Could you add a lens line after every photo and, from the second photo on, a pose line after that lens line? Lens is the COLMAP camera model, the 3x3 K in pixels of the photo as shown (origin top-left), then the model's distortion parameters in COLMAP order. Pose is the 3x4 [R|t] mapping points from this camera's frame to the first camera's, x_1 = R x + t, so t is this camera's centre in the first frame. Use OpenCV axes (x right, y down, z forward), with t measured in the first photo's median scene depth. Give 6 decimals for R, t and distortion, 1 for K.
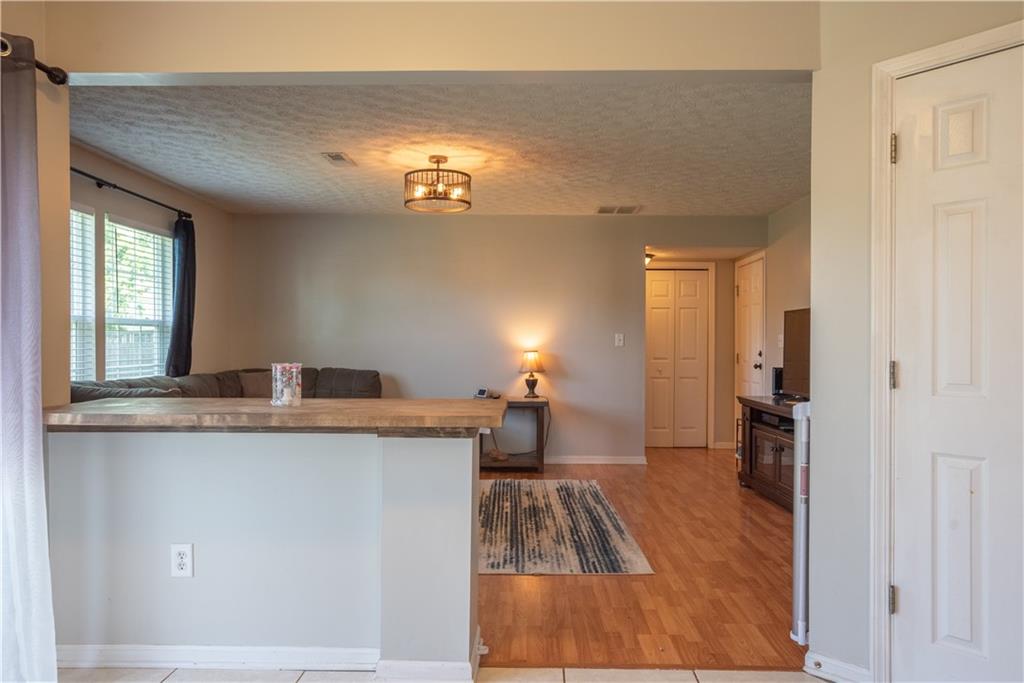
lens RADIAL K [[674.6, 0, 512.0], [0, 674.6, 341.5], [0, 0, 1]] dist [-0.047714, 0.073084]
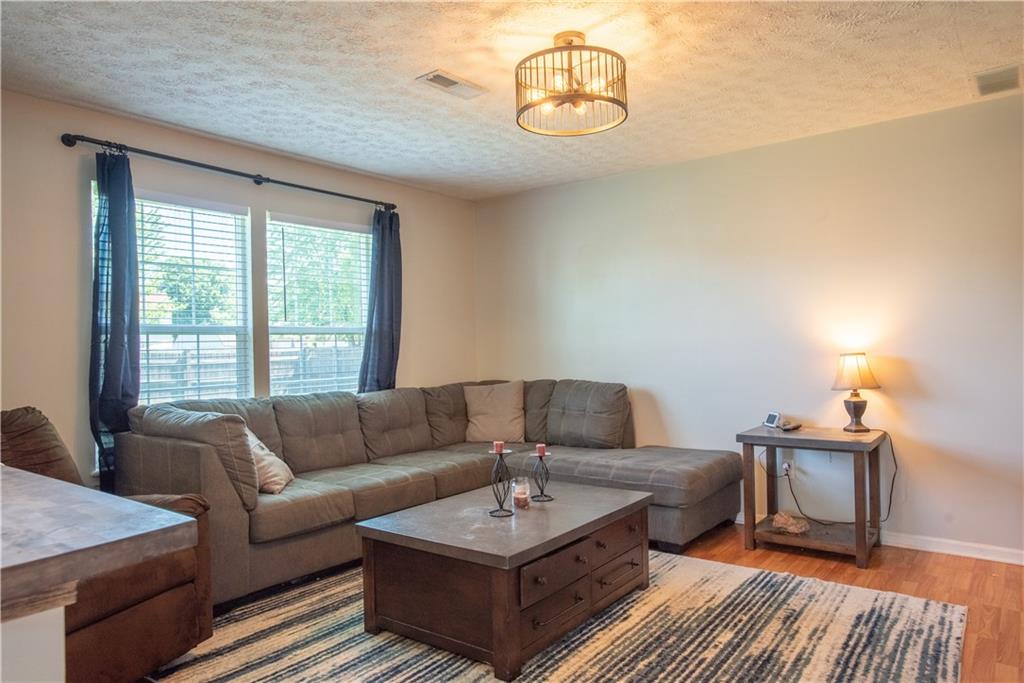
lens RADIAL K [[674.6, 0, 512.0], [0, 674.6, 341.5], [0, 0, 1]] dist [-0.047714, 0.073084]
pose [[0.802216, -0.029544, -0.596302, 0.213272], [0.027374, 0.999545, -0.012695, 0.004203], [0.596406, -0.006139, 0.802660, 0.521414]]
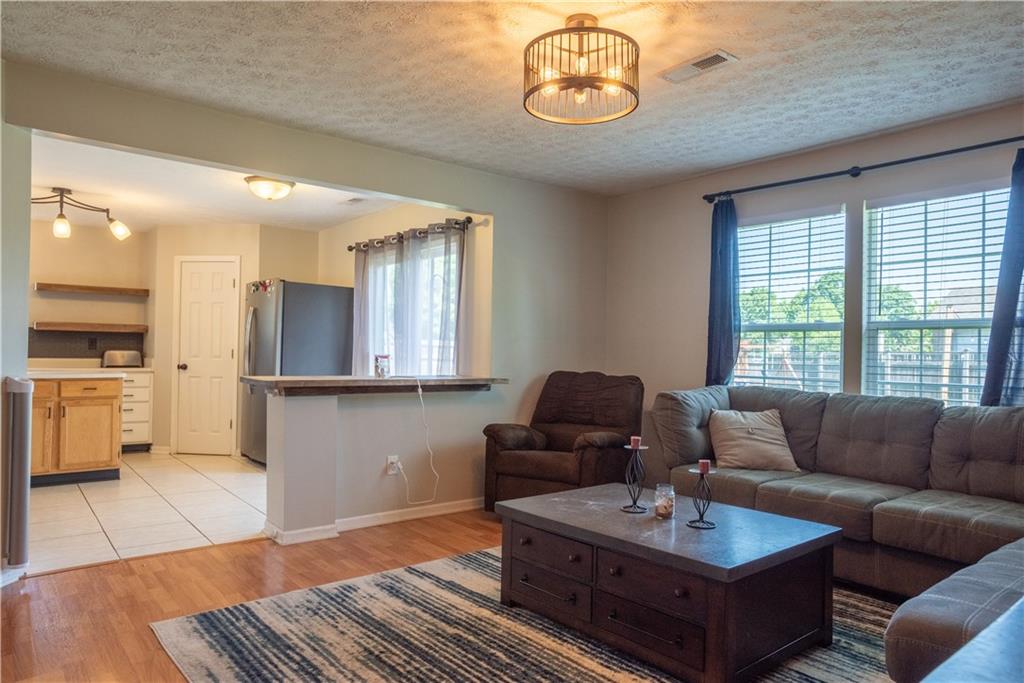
lens RADIAL K [[674.6, 0, 512.0], [0, 674.6, 341.5], [0, 0, 1]] dist [-0.047714, 0.073084]
pose [[-0.764328, -0.026779, -0.644271, 0.329854], [-0.018560, 0.999637, -0.019531, 0.016683], [0.644560, -0.002970, -0.764548, 1.536595]]
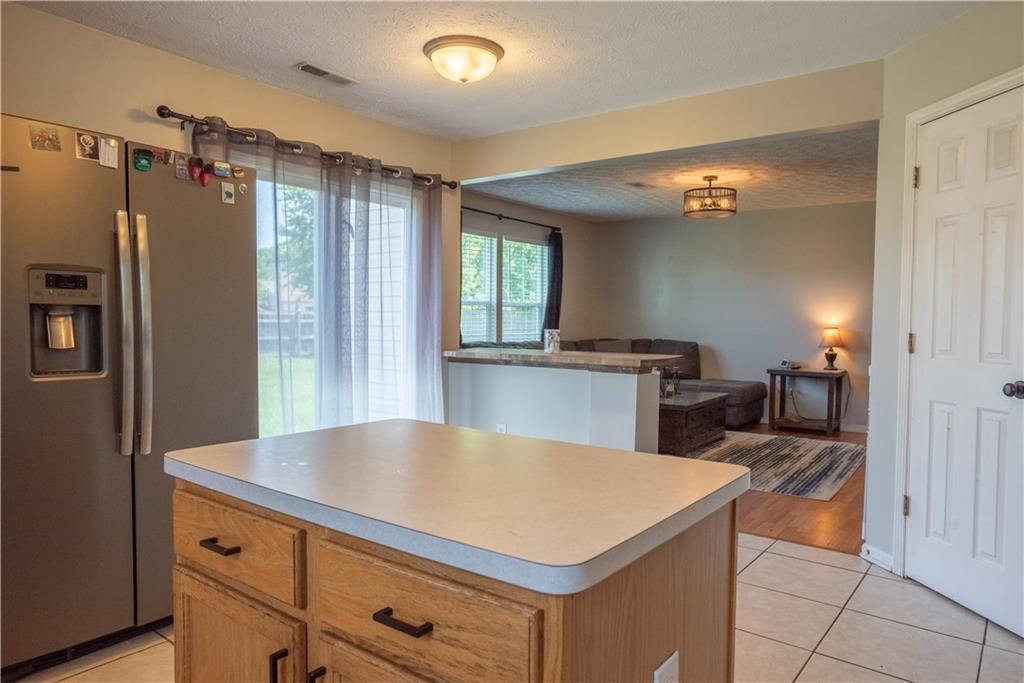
lens RADIAL K [[674.6, 0, 512.0], [0, 674.6, 341.5], [0, 0, 1]] dist [-0.047714, 0.073084]
pose [[0.814628, 0.024764, -0.579455, 0.364870], [-0.005481, 0.999372, 0.035004, 0.000953], [0.579958, -0.025339, 0.814252, -0.308637]]
